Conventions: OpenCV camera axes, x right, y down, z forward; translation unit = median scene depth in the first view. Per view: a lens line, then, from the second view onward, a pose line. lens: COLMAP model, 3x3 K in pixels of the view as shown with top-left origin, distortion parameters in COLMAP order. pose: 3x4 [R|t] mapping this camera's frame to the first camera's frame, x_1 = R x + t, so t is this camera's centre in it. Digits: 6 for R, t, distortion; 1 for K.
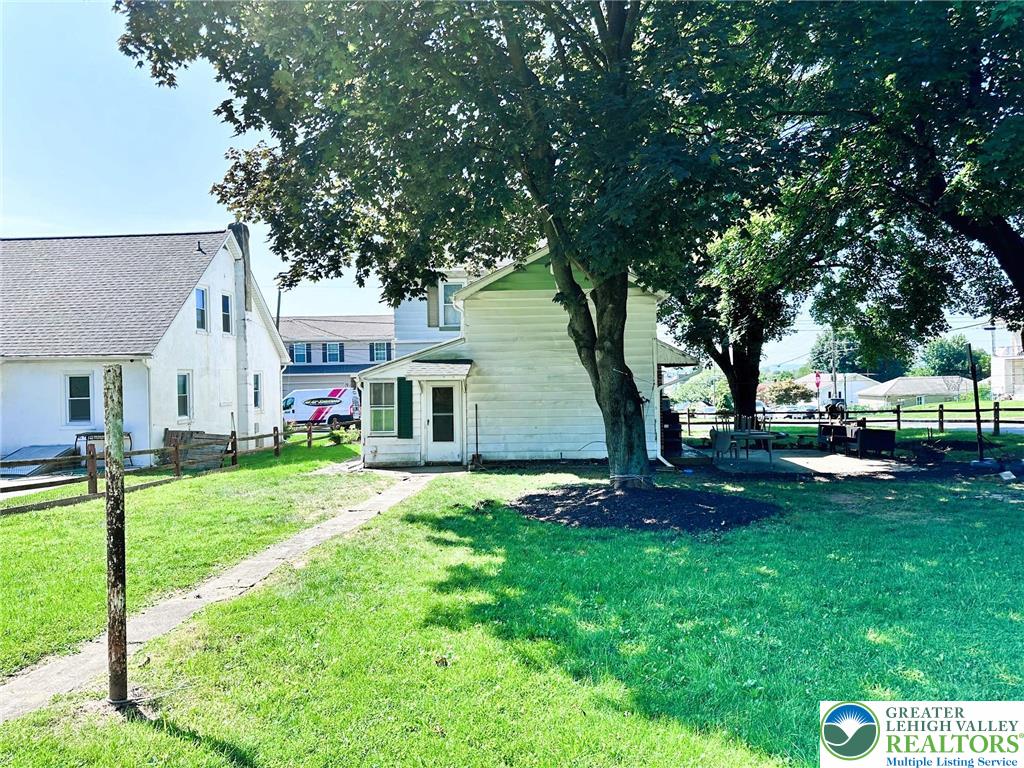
lens RADIAL K [[715.5, 0, 509.0], [0, 715.5, 388.6], [0, 0, 1]] dist [0.098346, -0.159327]
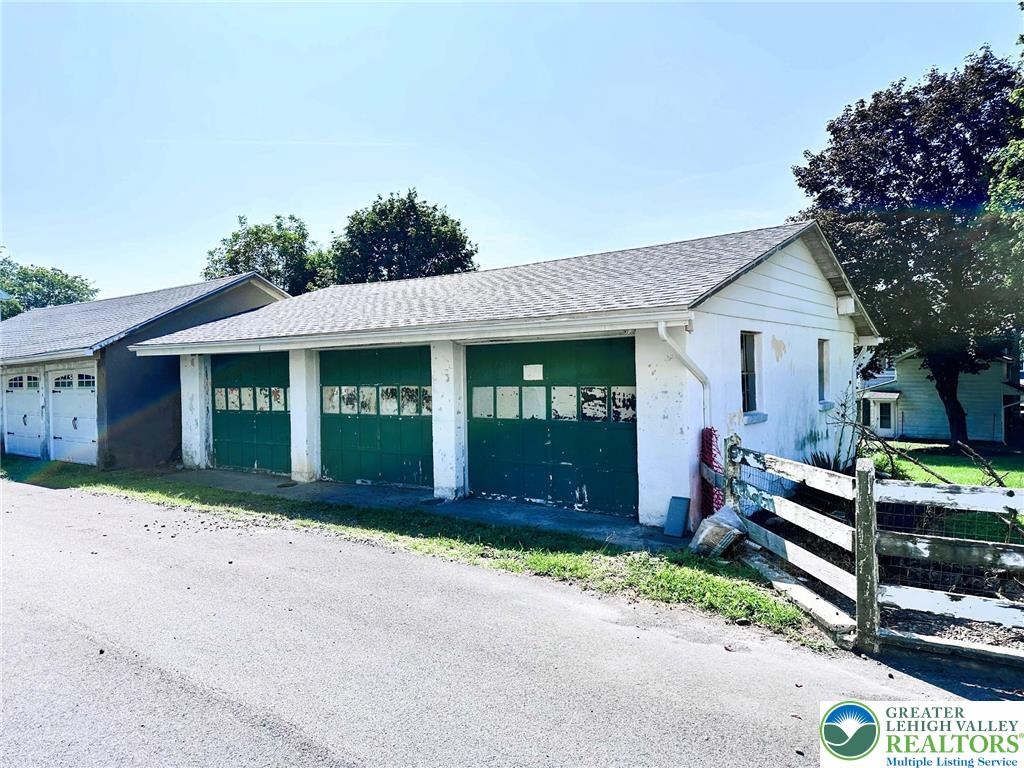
lens RADIAL K [[715.5, 0, 509.0], [0, 715.5, 388.6], [0, 0, 1]] dist [0.098346, -0.159327]
pose [[0.824019, 0.009711, -0.566479, 0.216338], [0.000534, 0.999839, 0.017916, -0.087147], [0.566562, -0.015065, 0.823881, -1.476445]]
